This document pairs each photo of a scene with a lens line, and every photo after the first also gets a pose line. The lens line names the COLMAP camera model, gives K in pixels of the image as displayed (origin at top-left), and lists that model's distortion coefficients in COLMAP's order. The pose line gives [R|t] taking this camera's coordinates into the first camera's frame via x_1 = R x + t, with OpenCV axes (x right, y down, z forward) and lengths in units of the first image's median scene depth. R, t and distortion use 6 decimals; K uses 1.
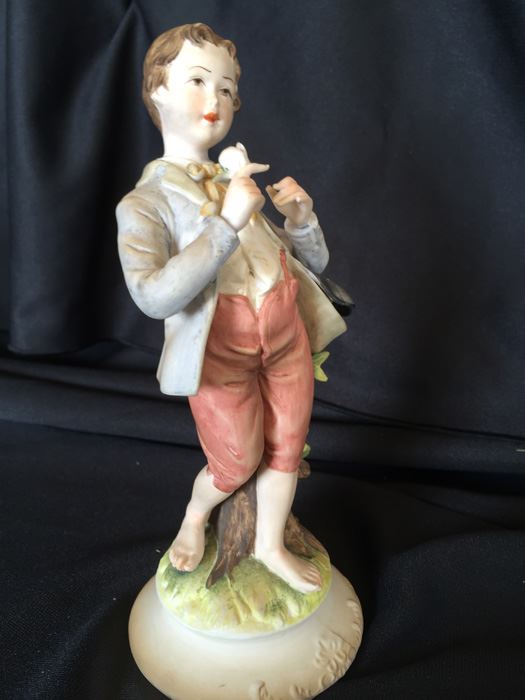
lens RADIAL K [[622.6, 0, 262.5], [0, 622.6, 350.0], [0, 0, 1]] dist [0.072284, -0.173136]
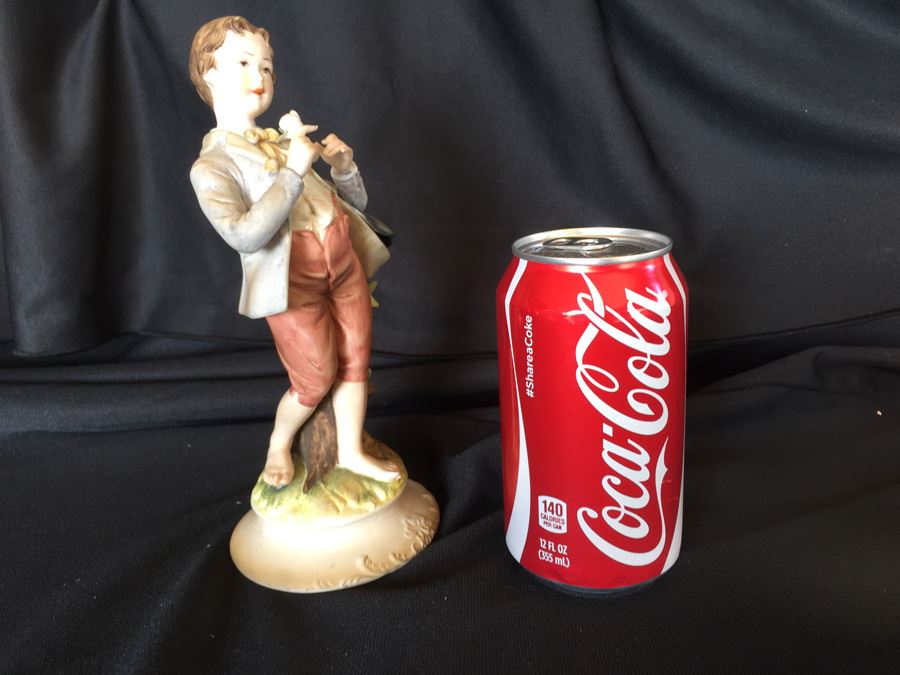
lens RADIAL K [[800.4, 0, 435.2], [0, 800.4, 338.6], [0, 0, 1]] dist [0.072284, -0.173136]
pose [[0.964748, -0.142042, 0.221550, -0.157880], [0.148131, 0.988906, -0.011025, 0.164349], [-0.217526, 0.043454, 0.975087, -0.556702]]
